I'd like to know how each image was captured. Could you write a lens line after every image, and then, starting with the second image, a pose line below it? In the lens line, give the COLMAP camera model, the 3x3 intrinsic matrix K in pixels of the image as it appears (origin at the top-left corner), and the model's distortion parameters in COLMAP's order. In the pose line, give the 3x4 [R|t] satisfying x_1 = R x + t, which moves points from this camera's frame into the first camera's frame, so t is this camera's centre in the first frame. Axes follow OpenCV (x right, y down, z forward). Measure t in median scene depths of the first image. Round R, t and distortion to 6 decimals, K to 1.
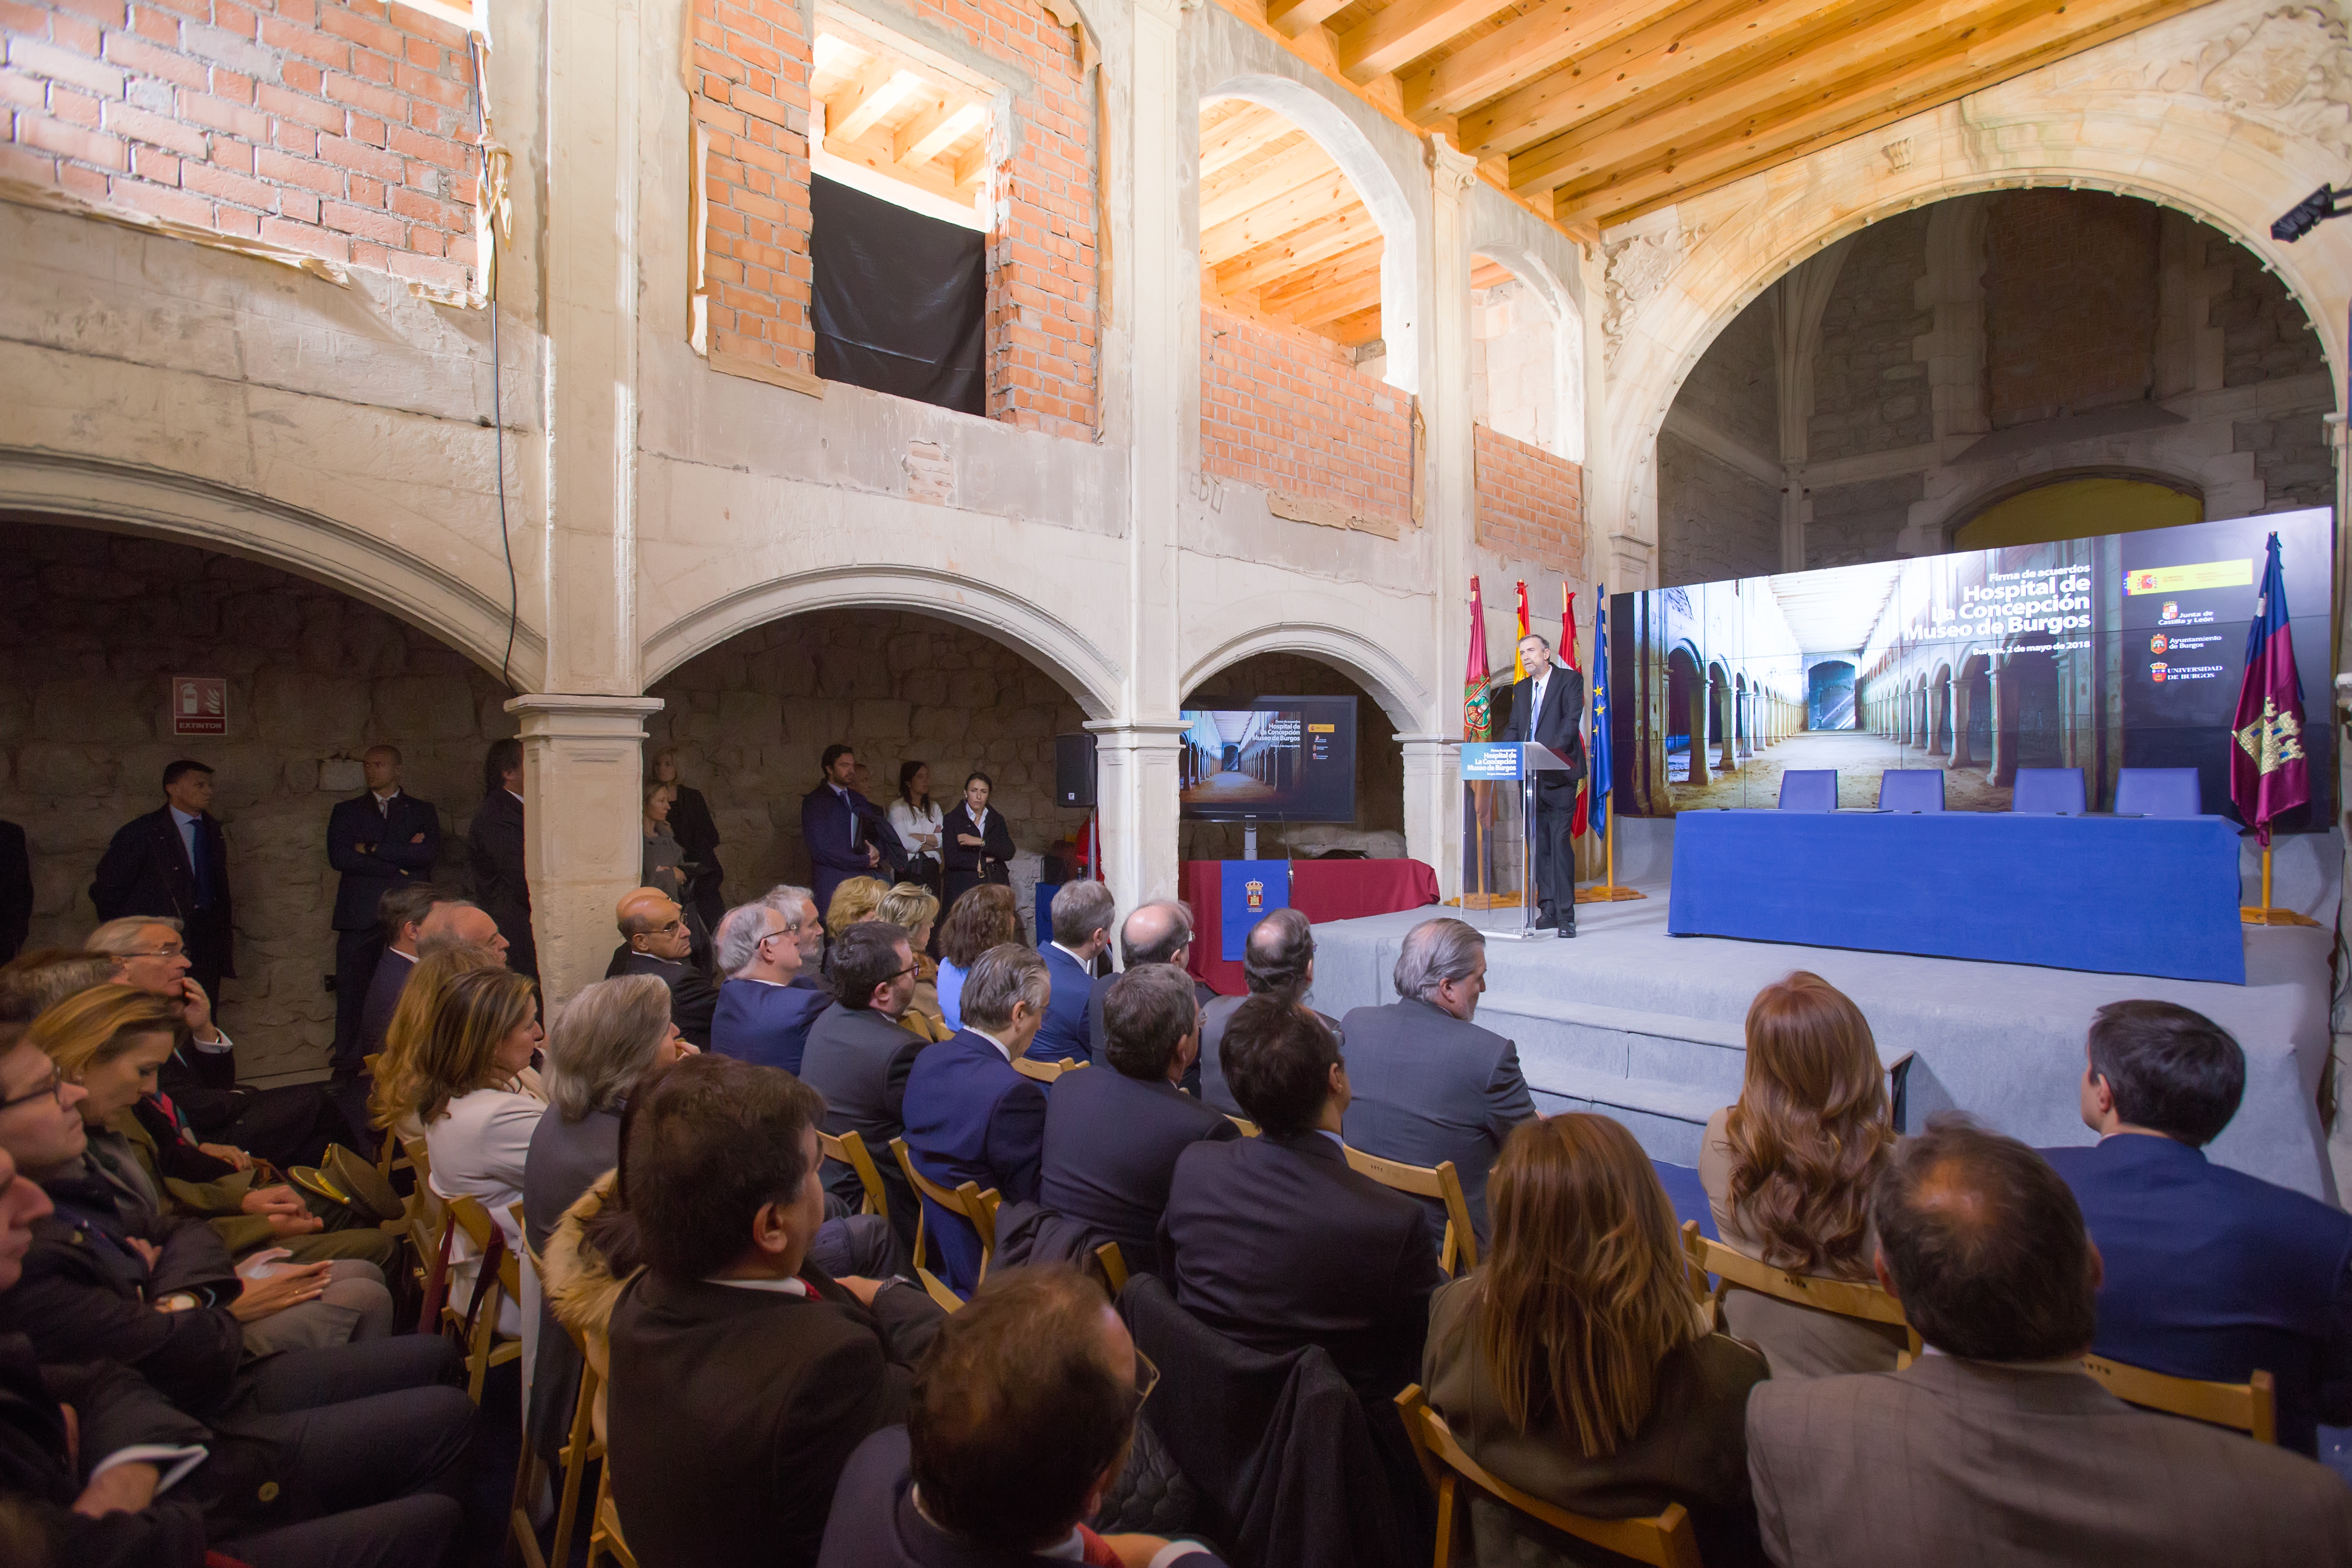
lens RADIAL K [[1115.5, 0, 1189.9], [0, 1115.5, 779.2], [0, 0, 1]] dist [-0.067461, 0.036576]
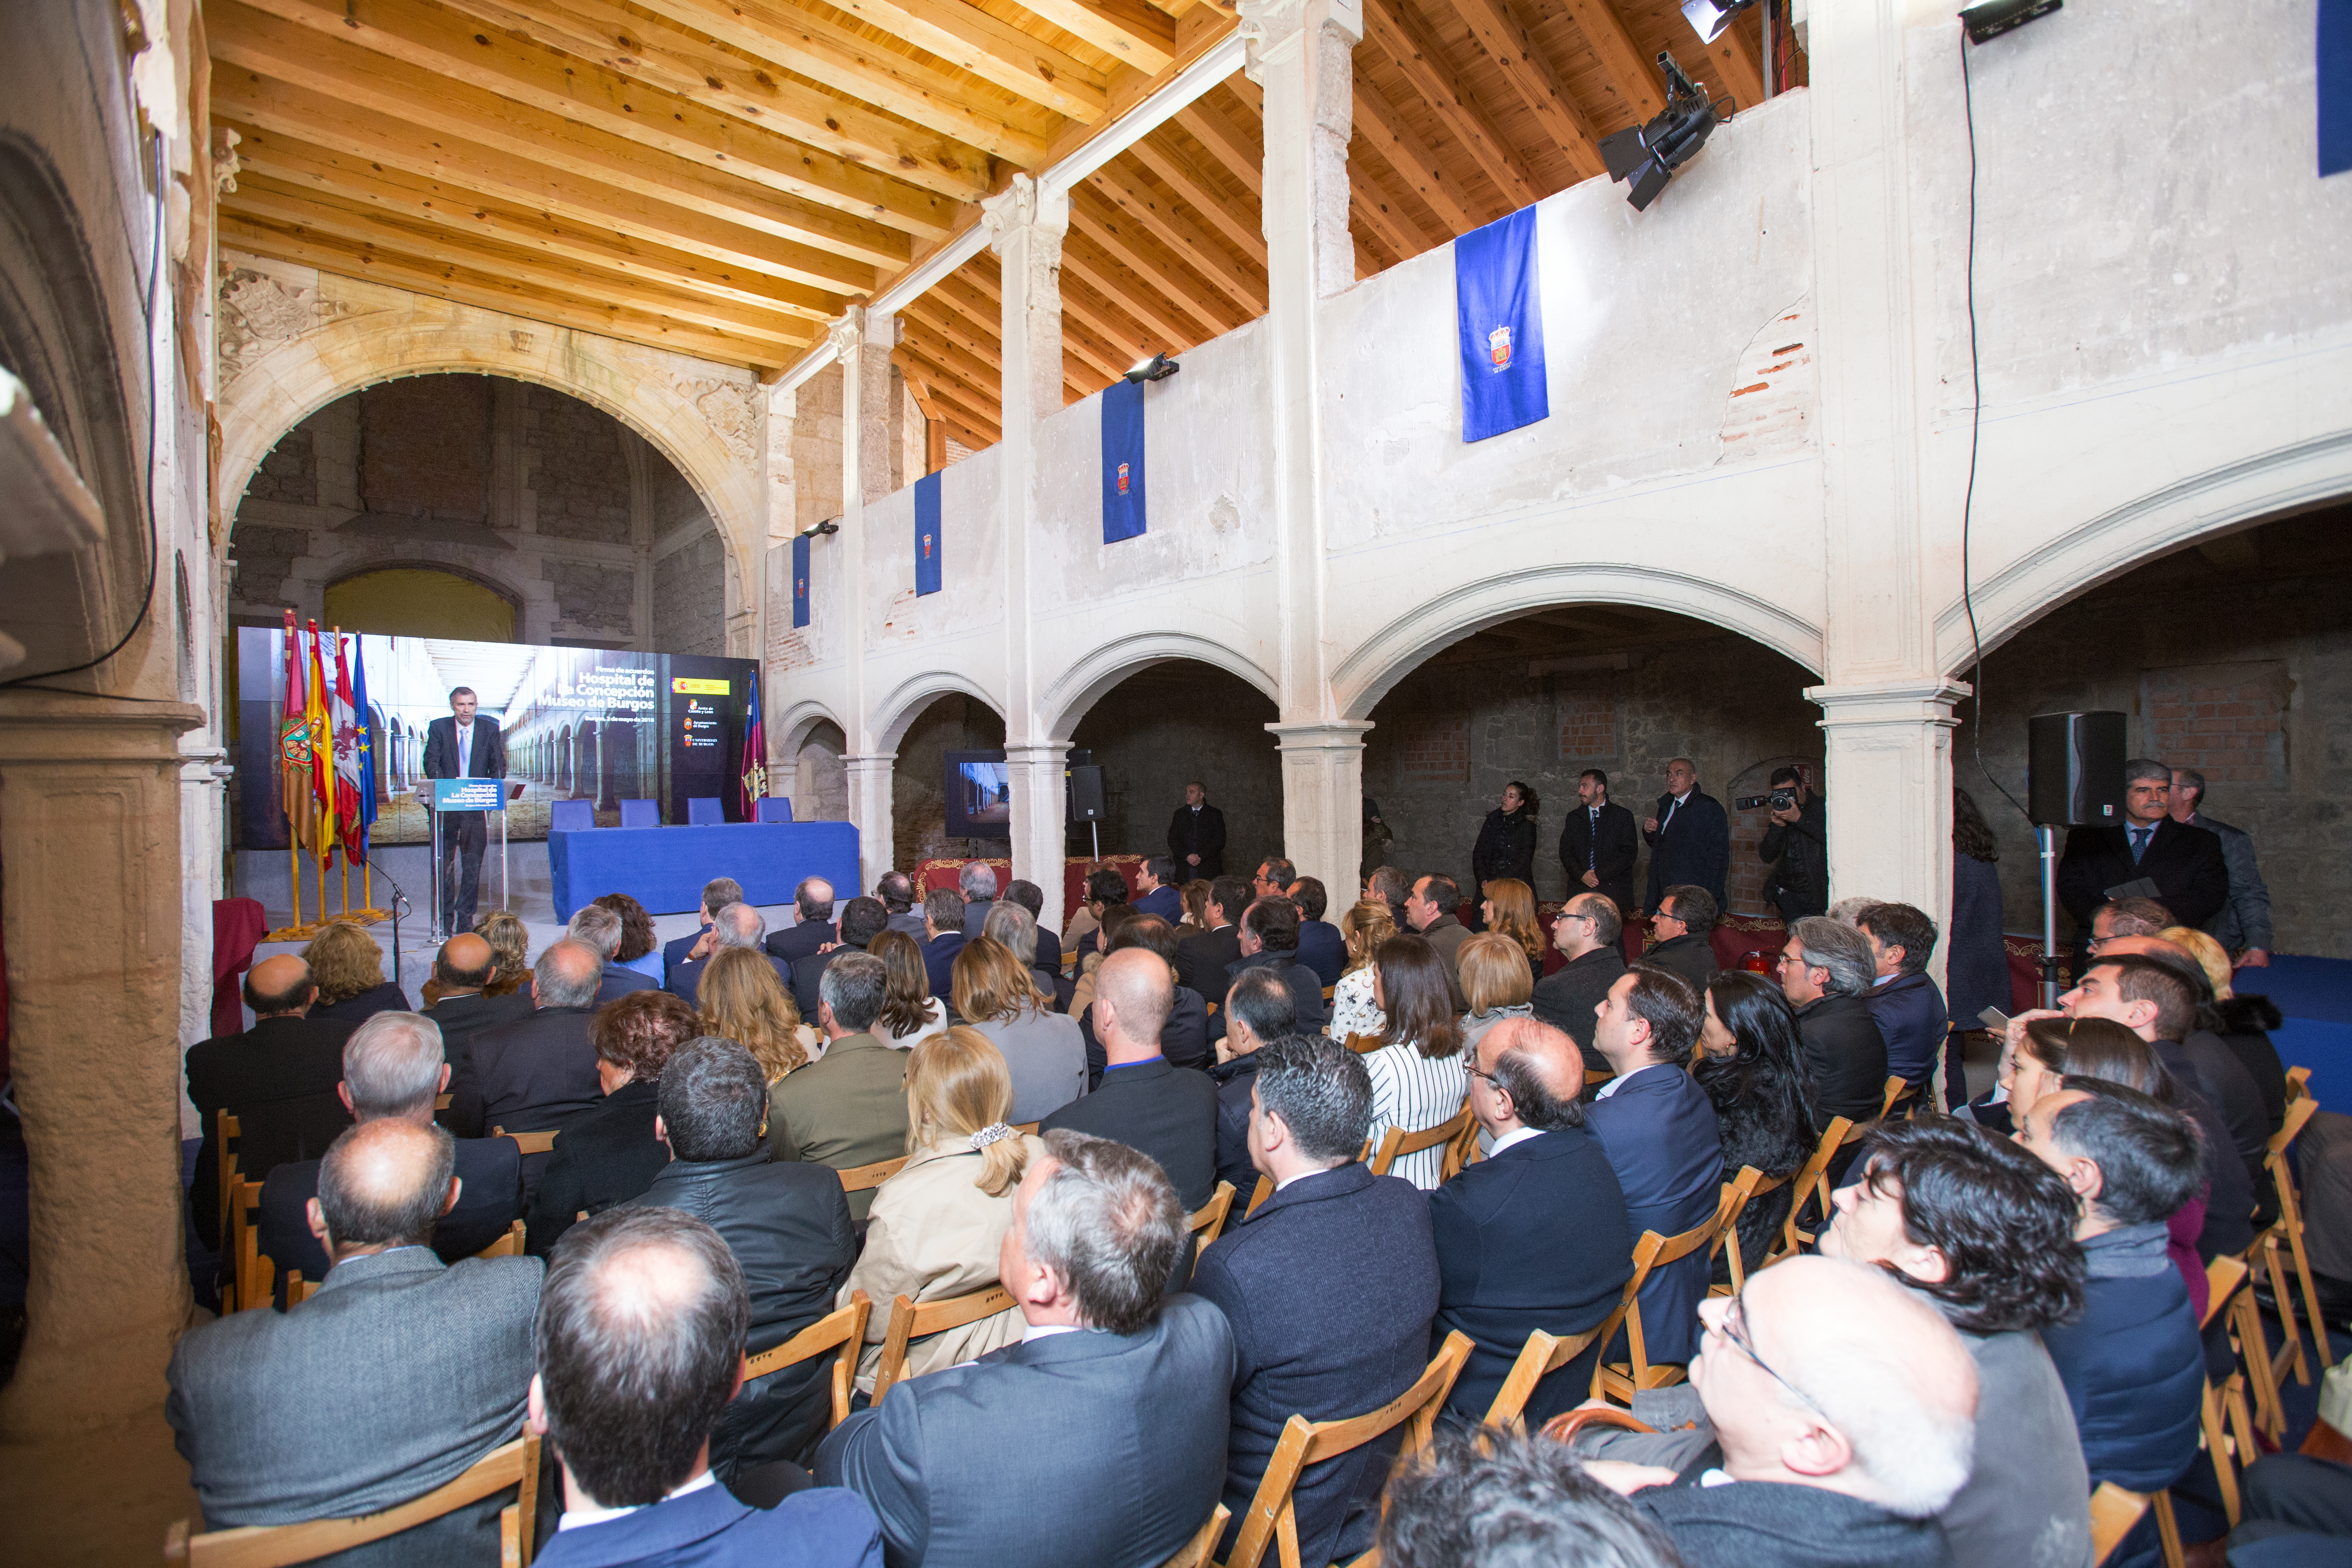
lens RADIAL K [[1115.6, 0, 1189.9], [0, 1115.6, 779.2], [0, 0, 1]] dist [-0.067461, 0.036576]
pose [[0.026865, 0.012144, 0.999565, -0.735594], [0.021121, 0.999696, -0.012714, -0.001256], [-0.999416, 0.021453, 0.026601, 0.169181]]
